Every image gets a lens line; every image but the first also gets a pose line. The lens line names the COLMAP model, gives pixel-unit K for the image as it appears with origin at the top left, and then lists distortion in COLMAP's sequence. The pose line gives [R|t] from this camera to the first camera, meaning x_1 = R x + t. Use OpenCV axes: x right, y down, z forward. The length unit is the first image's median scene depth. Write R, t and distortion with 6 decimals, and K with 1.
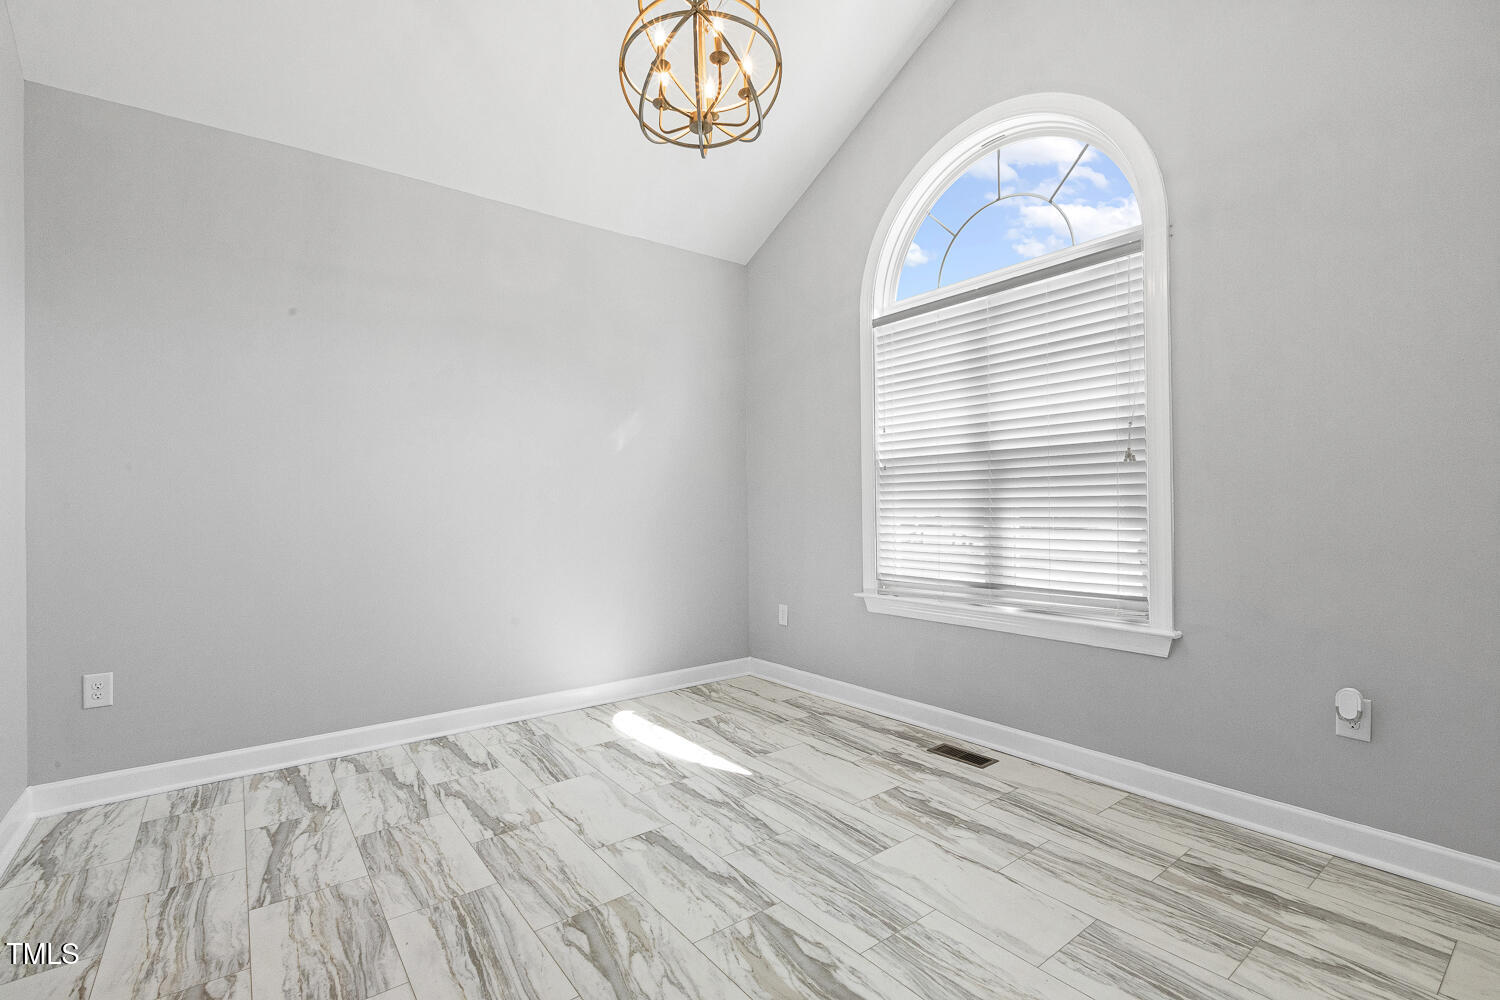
lens RADIAL K [[689.6, 0, 770.1], [0, 689.6, 527.3], [0, 0, 1]] dist [-0.007517, -0.001485]
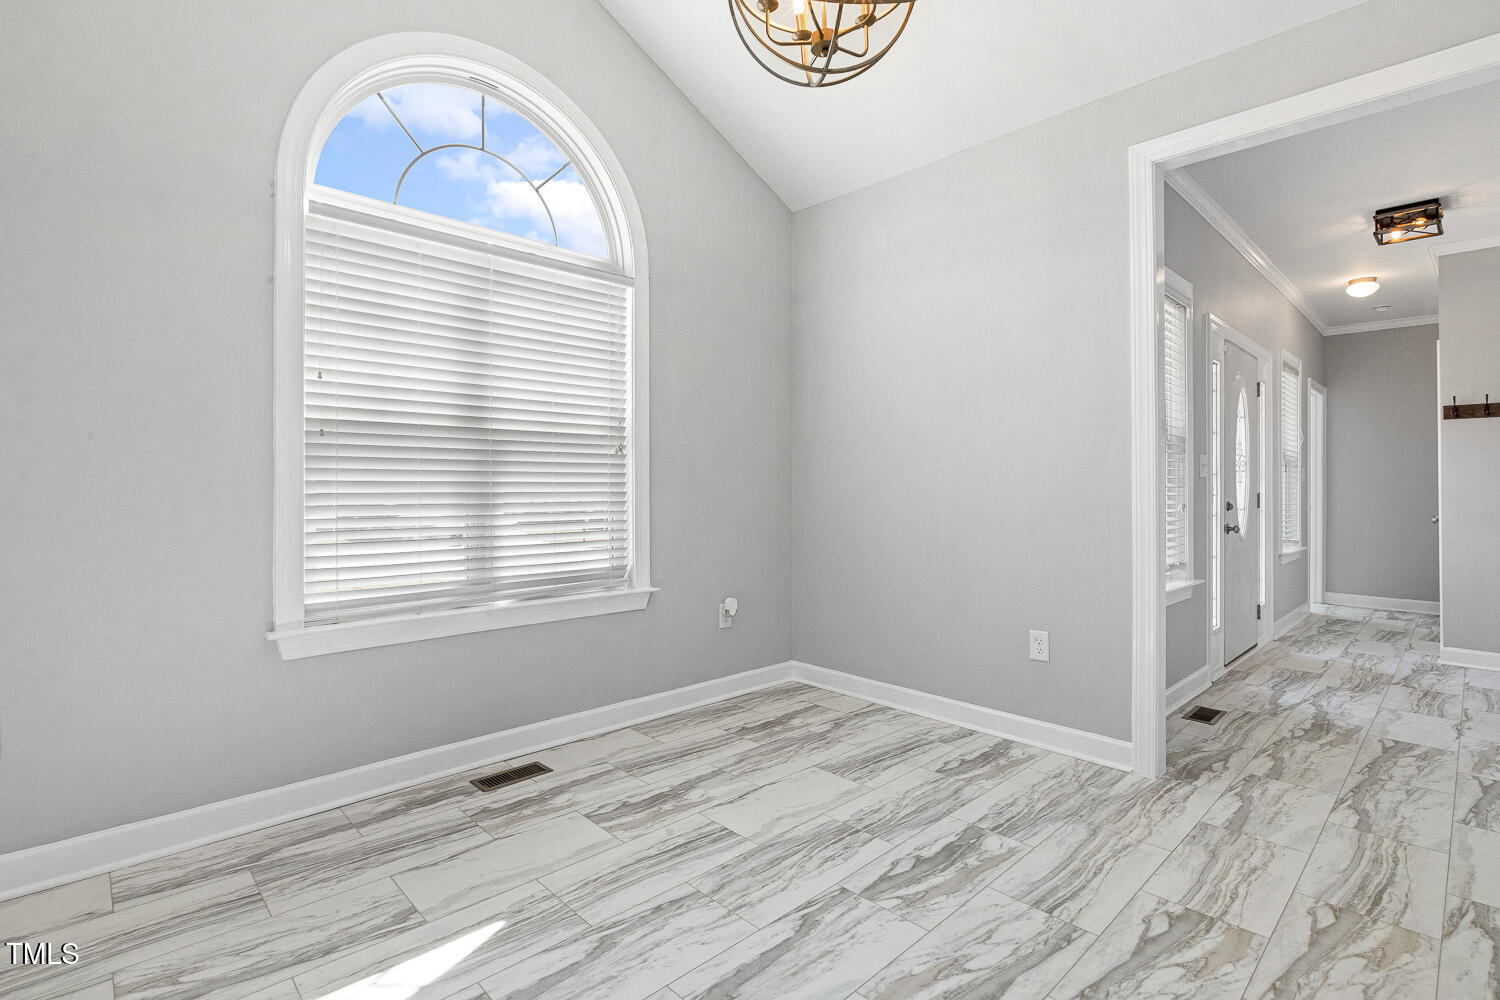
lens RADIAL K [[689.6, 0, 754.9], [0, 689.6, 501.7], [0, 0, 1]] dist [-0.007517, -0.001485]
pose [[-0.093563, -0.011007, 0.995553, -0.699685], [0.028911, 0.999487, 0.013768, -0.023153], [-0.995194, 0.030070, -0.093196, 0.866218]]
